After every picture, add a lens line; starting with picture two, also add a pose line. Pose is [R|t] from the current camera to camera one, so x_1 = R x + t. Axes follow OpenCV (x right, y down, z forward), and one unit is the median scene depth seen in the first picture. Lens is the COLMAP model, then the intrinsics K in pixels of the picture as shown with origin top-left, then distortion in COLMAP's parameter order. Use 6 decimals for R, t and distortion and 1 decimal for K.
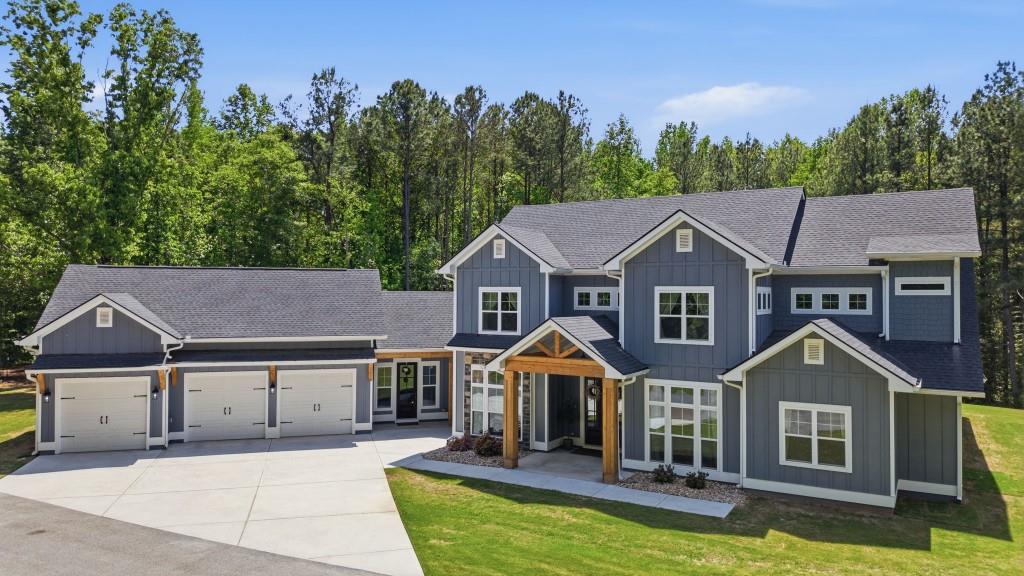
lens RADIAL K [[736.7, 0, 512.2], [0, 736.7, 285.7], [0, 0, 1]] dist [0.058581, -0.005421]
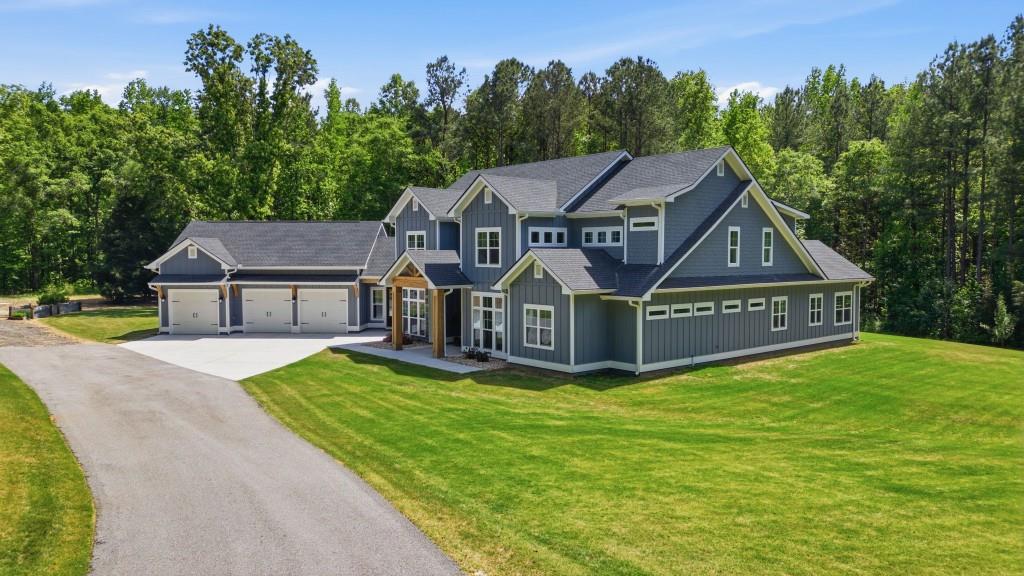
lens RADIAL K [[736.7, 0, 512.2], [0, 736.7, 285.7], [0, 0, 1]] dist [0.058581, -0.005421]
pose [[0.944430, 0.010490, -0.328546, 0.632300], [0.009078, 0.998277, 0.057969, 0.026783], [0.328588, -0.057730, 0.942707, -0.295167]]
